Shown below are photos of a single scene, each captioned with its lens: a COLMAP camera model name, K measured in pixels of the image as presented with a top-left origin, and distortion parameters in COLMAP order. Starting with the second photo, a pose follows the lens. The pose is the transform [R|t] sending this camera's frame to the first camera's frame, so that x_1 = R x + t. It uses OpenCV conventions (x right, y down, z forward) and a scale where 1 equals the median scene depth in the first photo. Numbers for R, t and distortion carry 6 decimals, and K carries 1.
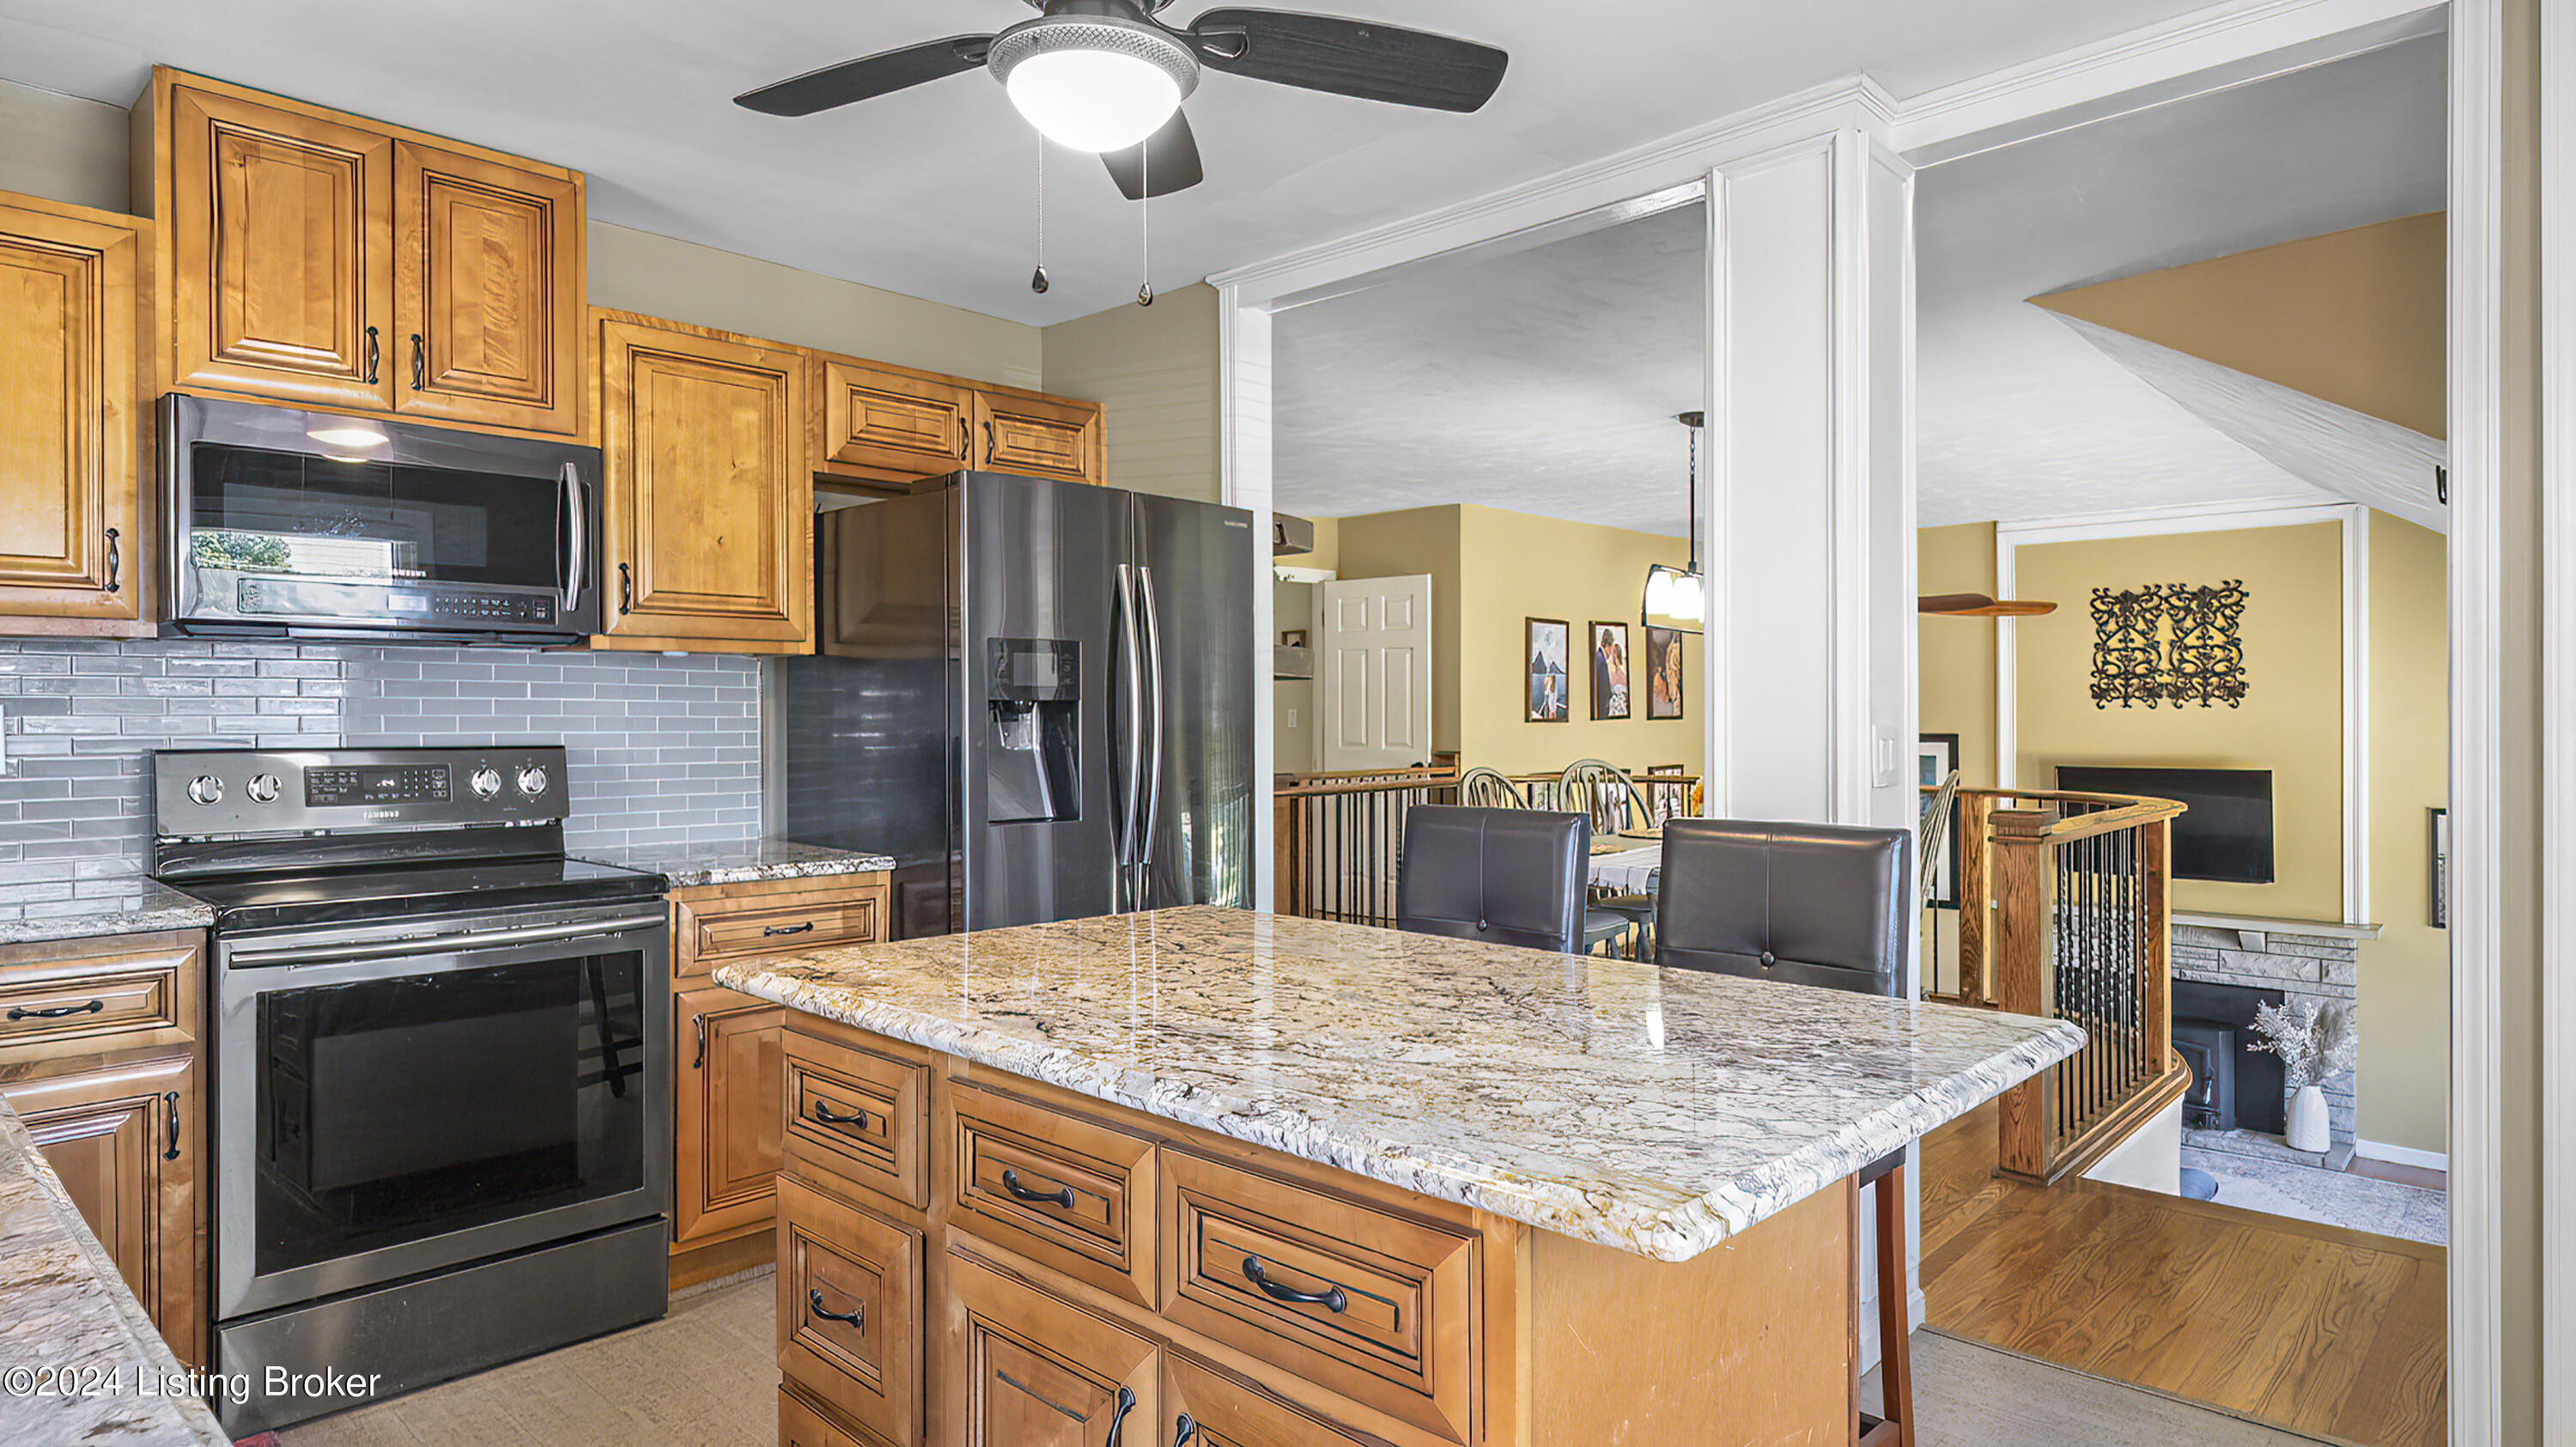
lens RADIAL K [[1464.7, 0, 1264.6], [0, 1464.7, 724.5], [0, 0, 1]] dist [-0.001204, -0.003598]
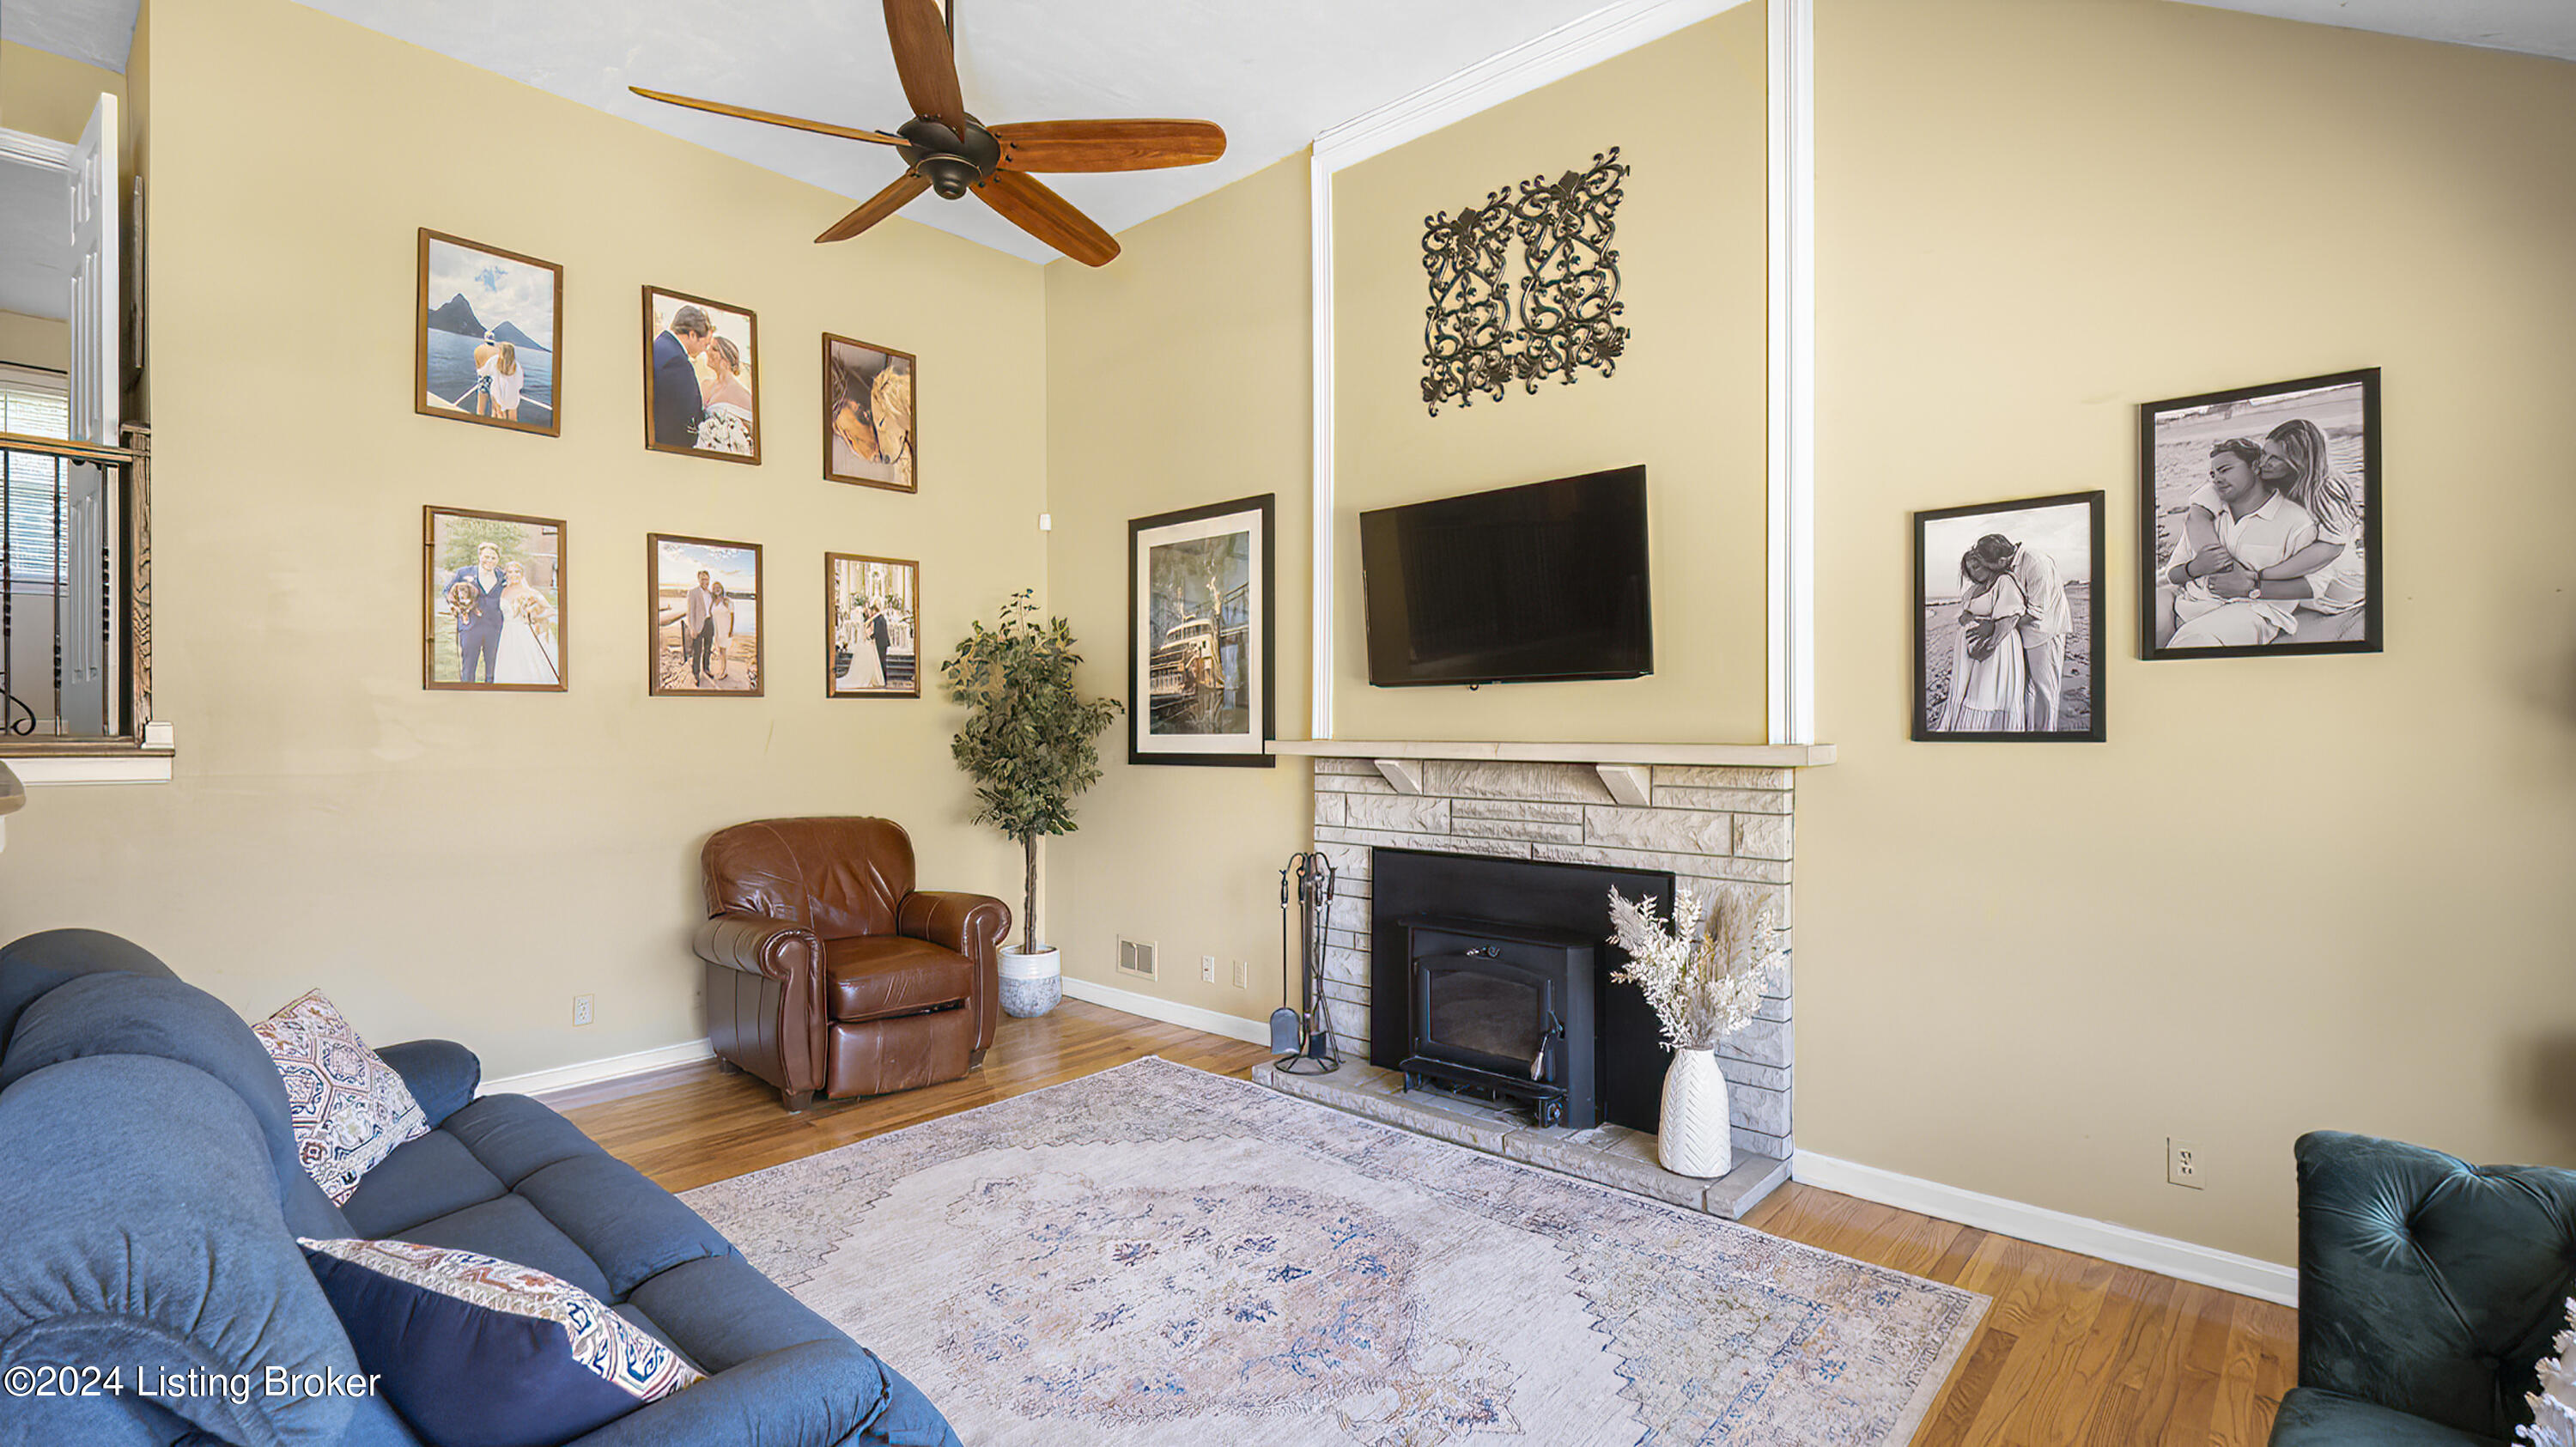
lens RADIAL K [[1180.9, 0, 1281.9], [0, 1180.9, 733.9], [0, 0, 1]] dist [0.000202, -0.003388]
pose [[0.999542, 0.006128, 0.029619, 0.510219], [-0.006045, 0.999978, -0.002906, 0.125196], [-0.029637, 0.002726, 0.999557, 0.533731]]
